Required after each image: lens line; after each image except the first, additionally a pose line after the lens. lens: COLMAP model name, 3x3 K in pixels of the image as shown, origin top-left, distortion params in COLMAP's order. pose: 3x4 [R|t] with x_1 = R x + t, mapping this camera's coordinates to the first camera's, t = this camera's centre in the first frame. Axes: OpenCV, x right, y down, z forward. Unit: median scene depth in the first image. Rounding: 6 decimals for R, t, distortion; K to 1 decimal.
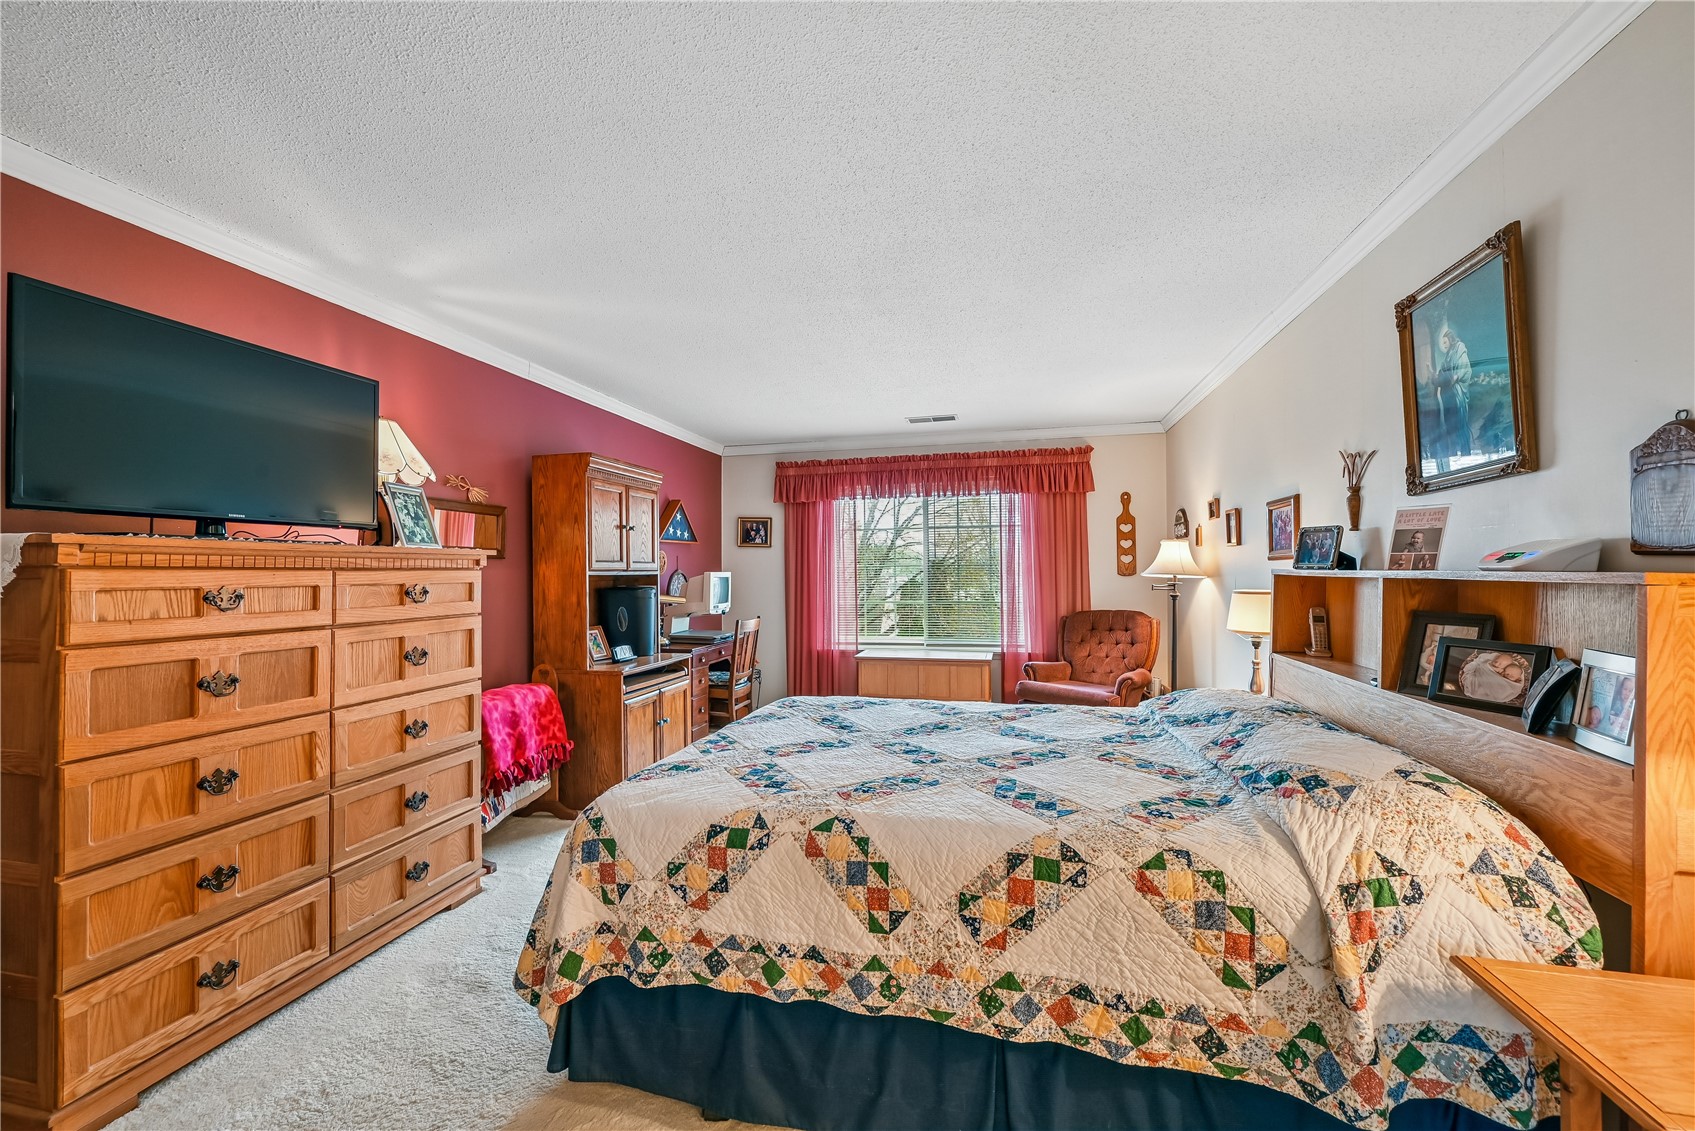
lens RADIAL K [[680.6, 0, 849.9], [0, 680.6, 573.9], [0, 0, 1]] dist [0.000451, 0.000095]
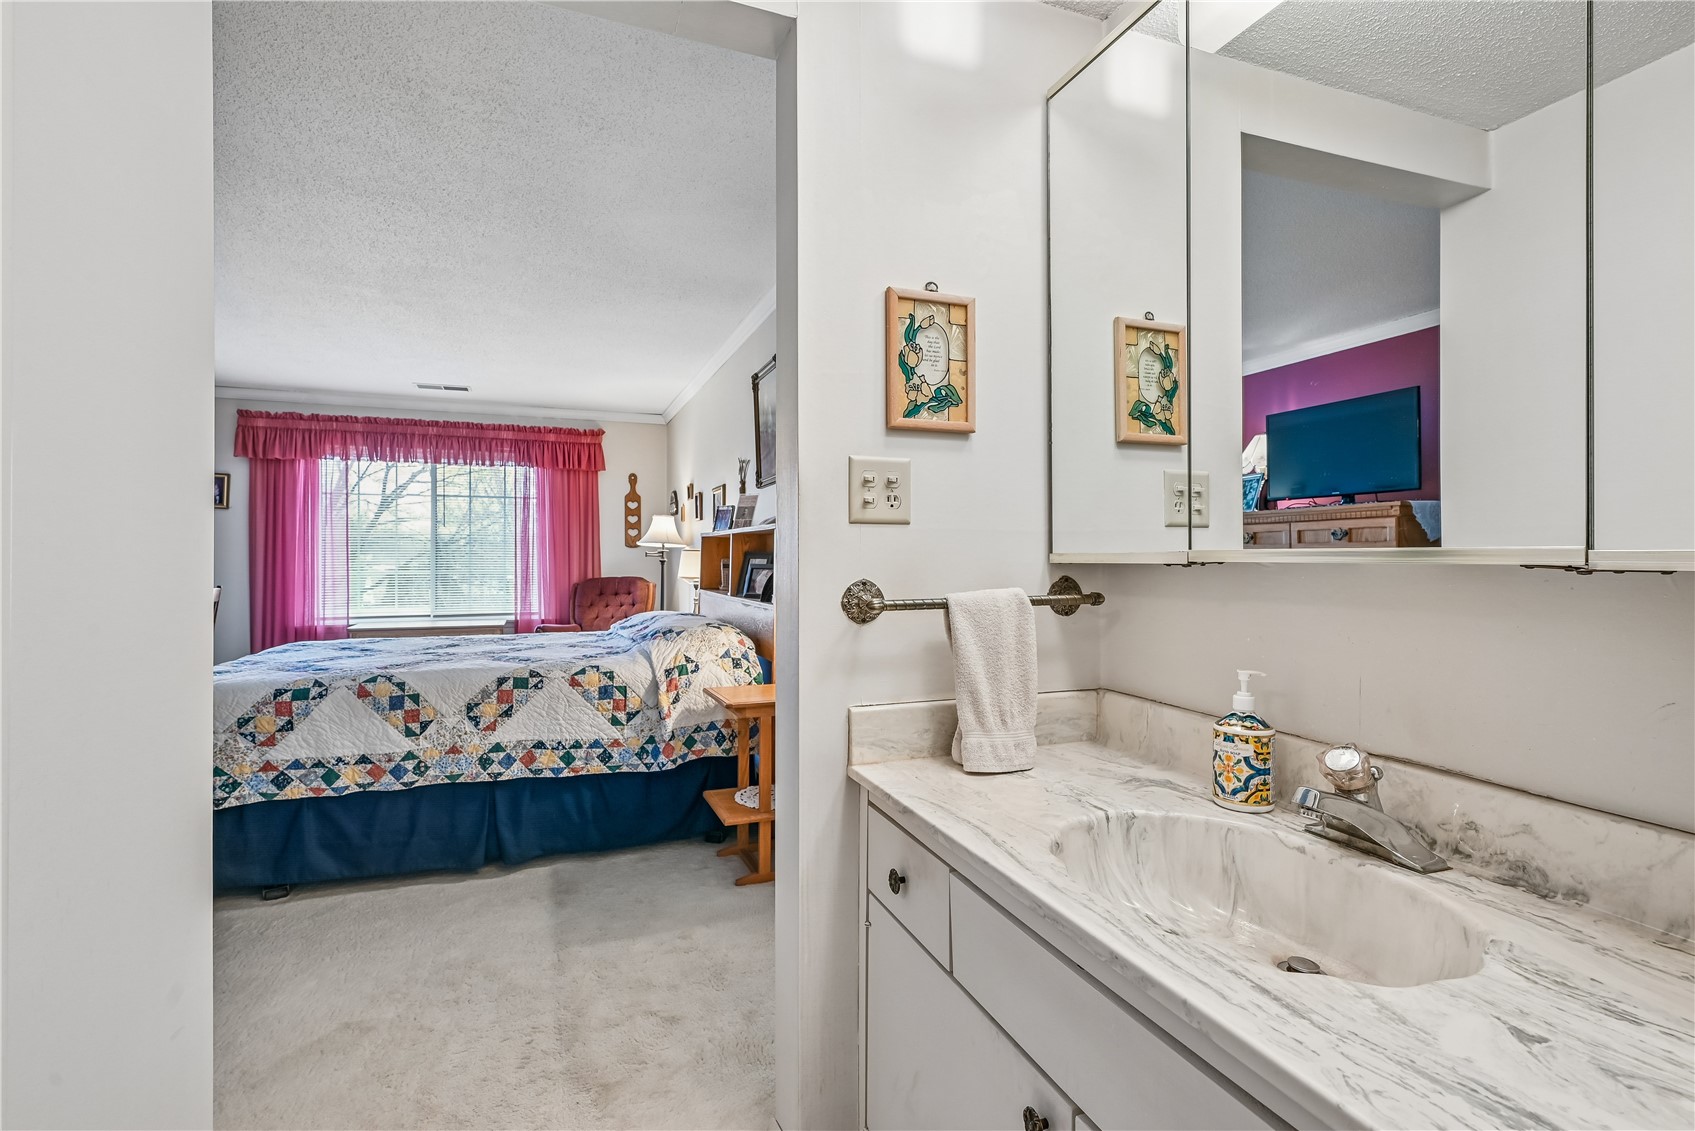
lens RADIAL K [[812.4, 0, 854.2], [0, 812.4, 558.6], [0, 0, 1]] dist [0.002029, 0.000444]
pose [[0.826017, 0.011328, 0.563532, -0.183910], [-0.007664, 0.999931, -0.008867, 0.112950], [-0.563594, 0.003005, 0.826047, -1.191948]]
